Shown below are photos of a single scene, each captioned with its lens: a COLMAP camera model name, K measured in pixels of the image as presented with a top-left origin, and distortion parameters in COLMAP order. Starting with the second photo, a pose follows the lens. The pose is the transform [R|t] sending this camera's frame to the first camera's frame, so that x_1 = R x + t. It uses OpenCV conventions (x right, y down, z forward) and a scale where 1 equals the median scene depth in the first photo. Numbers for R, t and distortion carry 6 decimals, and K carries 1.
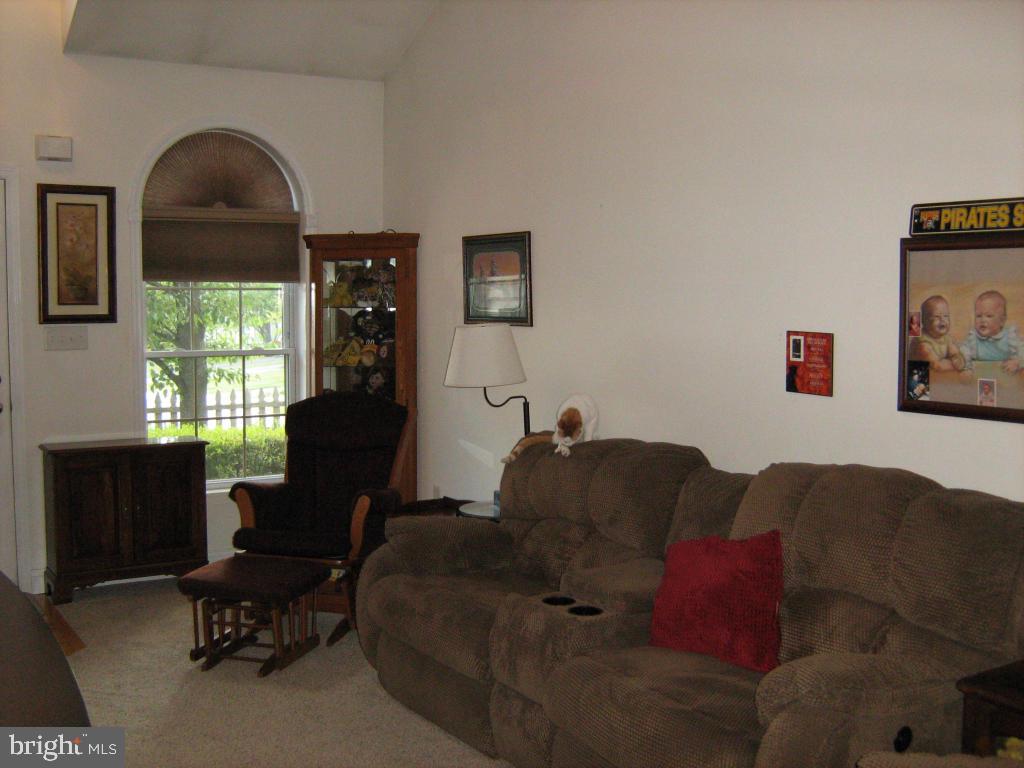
lens RADIAL K [[1176.2, 0, 512.0], [0, 1176.2, 384.0], [0, 0, 1]] dist [-0.122921, 0.087358]
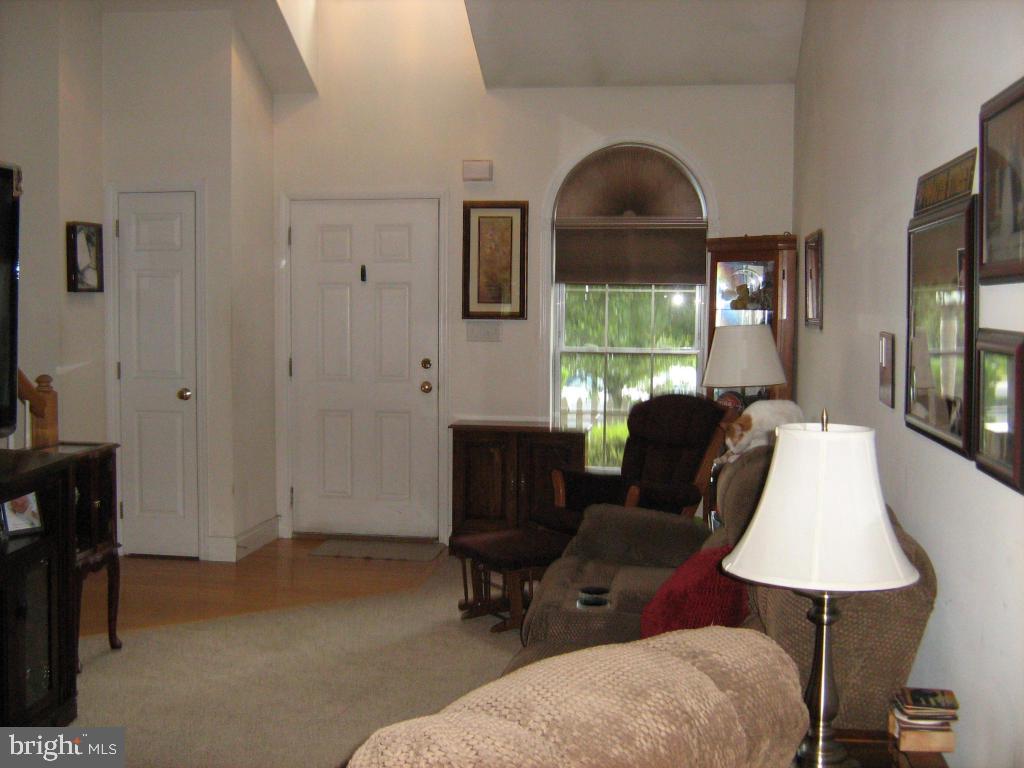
lens RADIAL K [[1176.2, 0, 512.0], [0, 1176.2, 384.0], [0, 0, 1]] dist [-0.122921, 0.087358]
pose [[0.756746, 0.048832, -0.651882, 0.409230], [-0.056895, 0.998342, 0.008737, 0.001194], [0.651228, 0.030477, 0.758270, 0.114985]]
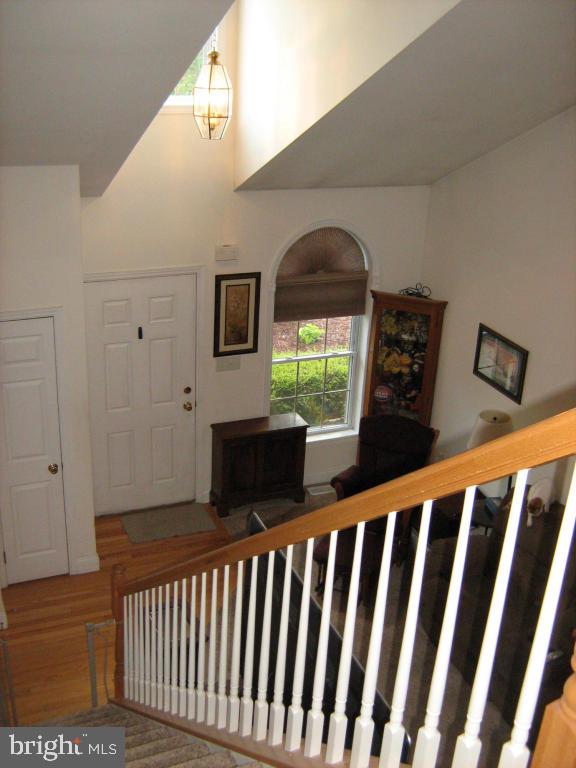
lens RADIAL K [[882.1, 0, 288.0], [0, 882.1, 384.0], [0, 0, 1]] dist [-0.122921, 0.087358]
pose [[0.989276, 0.096455, -0.109678, -0.160139], [-0.057218, 0.946836, 0.316588, -0.405676], [0.134383, -0.306917, 0.942201, -0.168760]]
